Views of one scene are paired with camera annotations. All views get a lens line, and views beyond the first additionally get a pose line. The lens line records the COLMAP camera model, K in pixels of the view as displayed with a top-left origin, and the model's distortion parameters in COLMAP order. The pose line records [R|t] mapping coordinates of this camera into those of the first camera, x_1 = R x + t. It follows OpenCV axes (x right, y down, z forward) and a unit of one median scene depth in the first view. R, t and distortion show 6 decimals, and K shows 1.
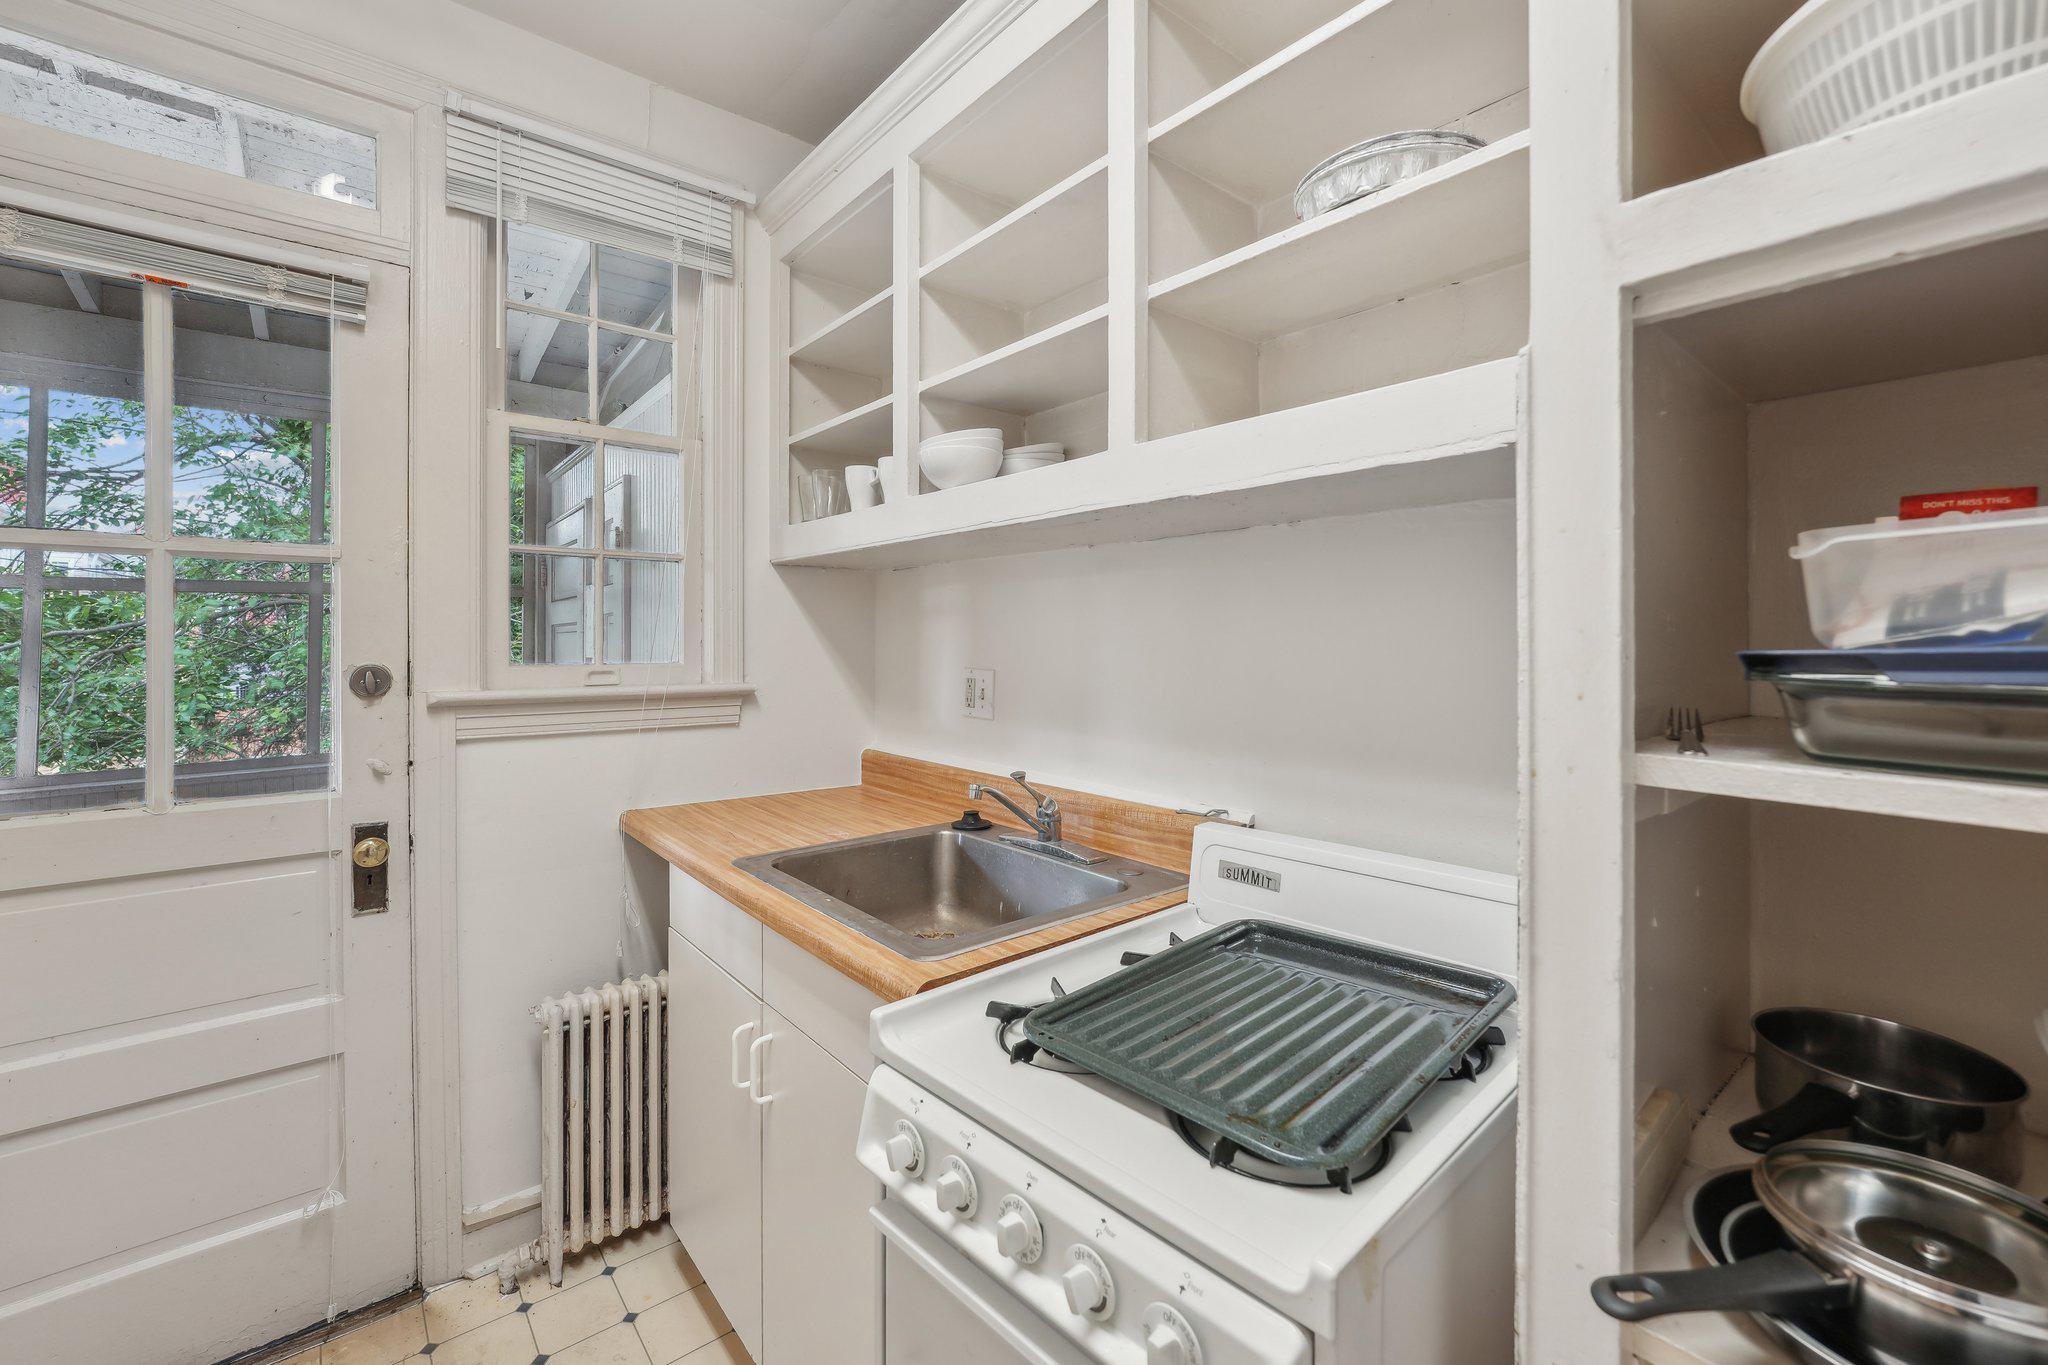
lens RADIAL K [[853.6, 0, 1023.4], [0, 853.6, 636.8], [0, 0, 1]] dist [-0.009878, 0.000171]
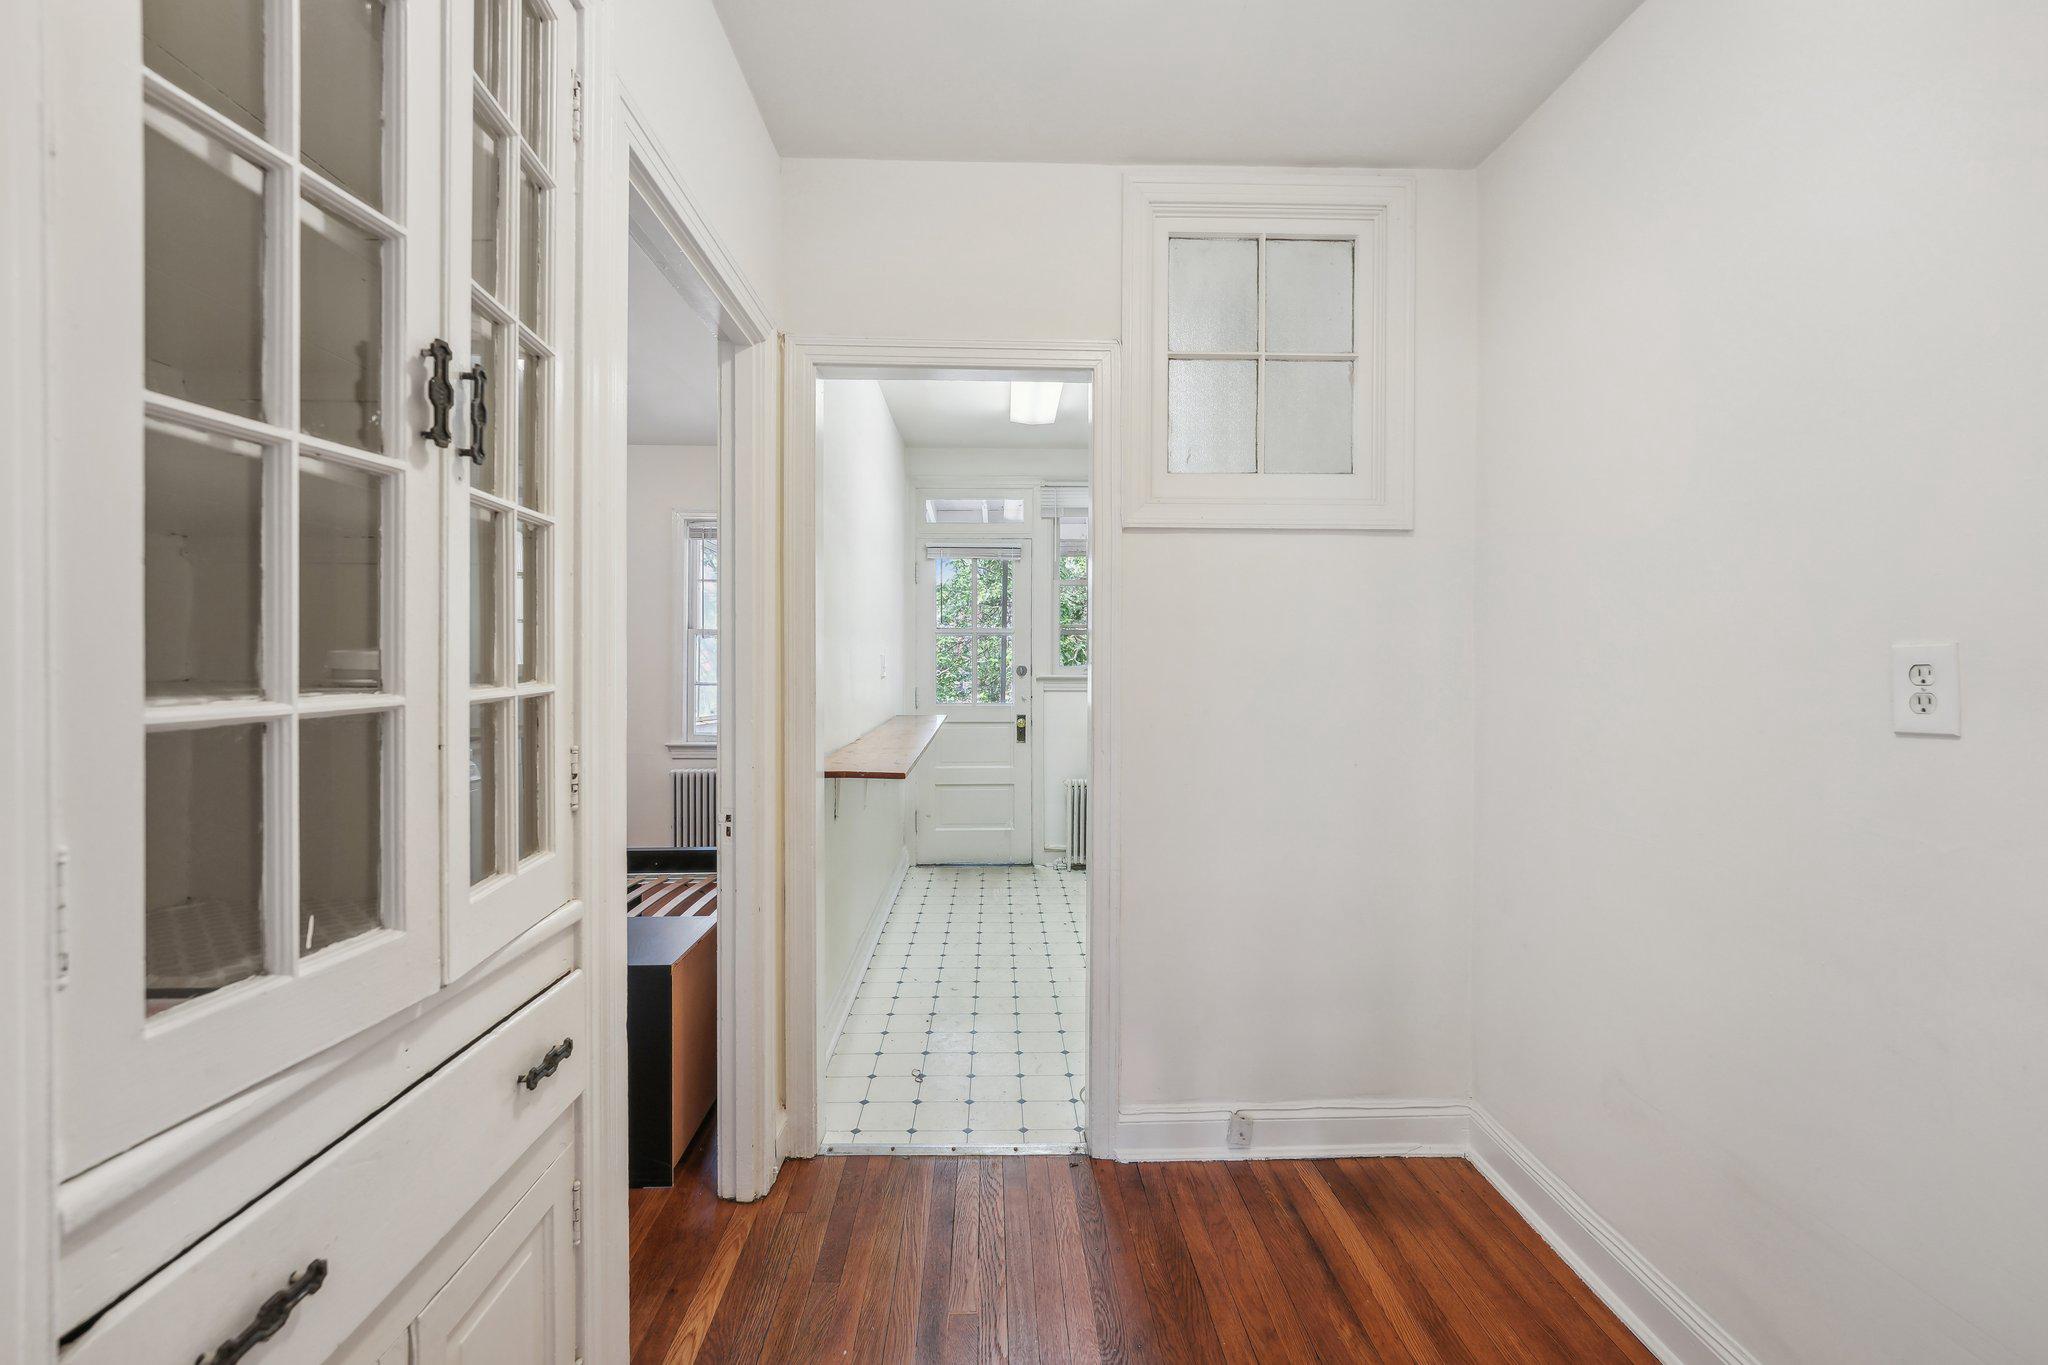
lens RADIAL K [[857.2, 0, 1024.0], [0, 857.2, 682.5], [0, 0, 1]] dist [-0.000743, -0.000067]
pose [[0.788627, 0.023659, -0.614417, 1.162923], [-0.004309, 0.999448, 0.032955, -0.008864], [0.614857, -0.023342, 0.788293, -1.466060]]
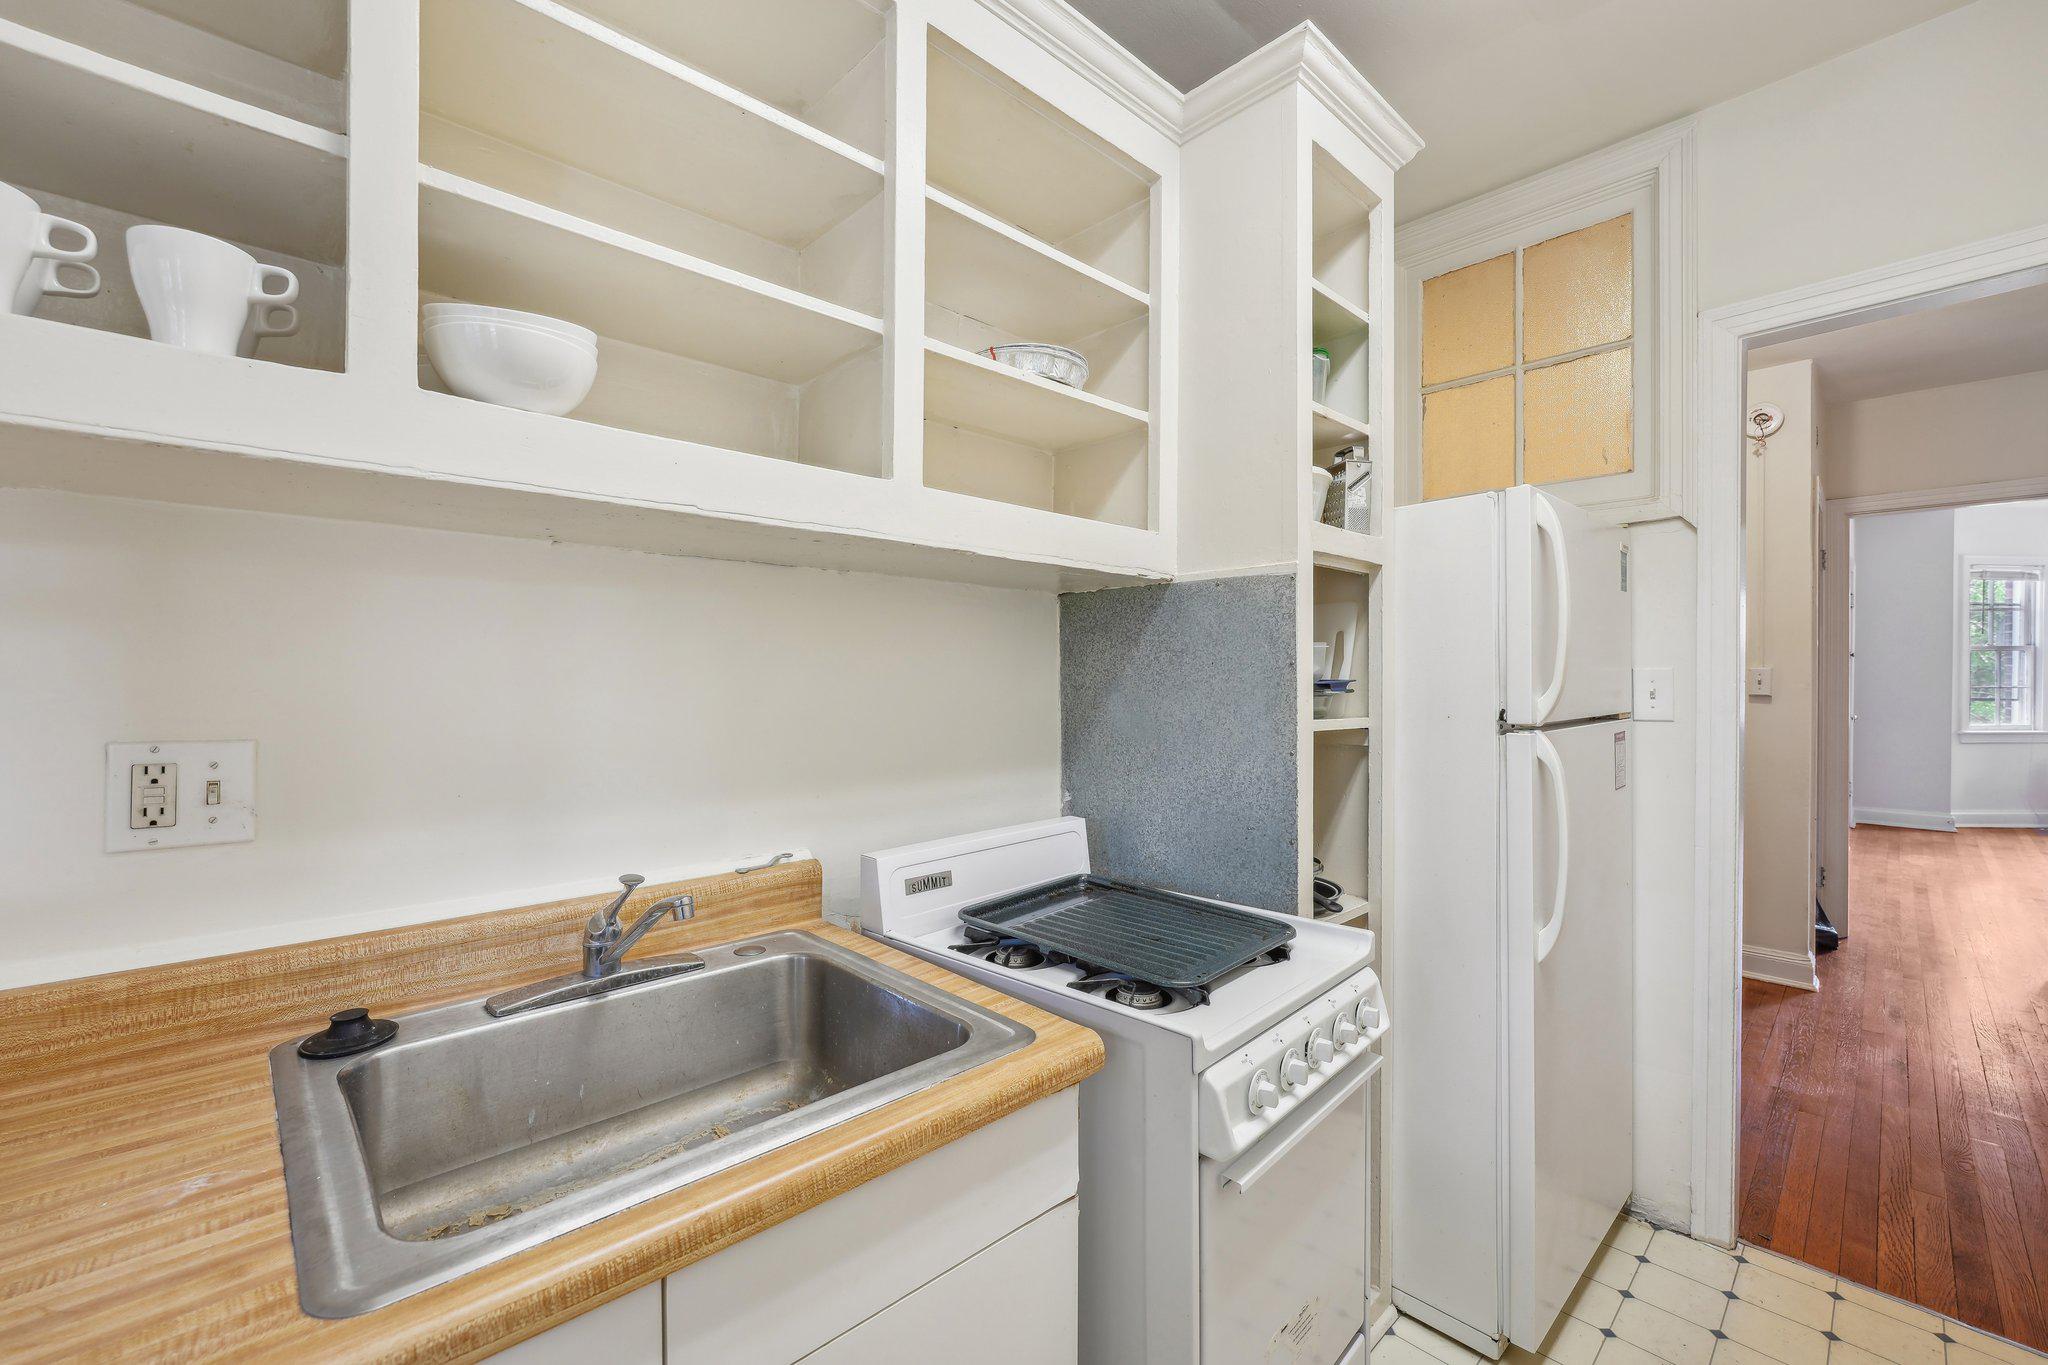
lens RADIAL K [[844.1, 0, 1024.0], [0, 844.1, 682.5], [0, 0, 1]] dist [-0.023162, 0.005558]
pose [[-0.058604, -0.004371, 0.998272, -0.601690], [-0.001765, 0.999989, 0.004275, 0.002707], [-0.998280, -0.001511, -0.058611, 0.642951]]
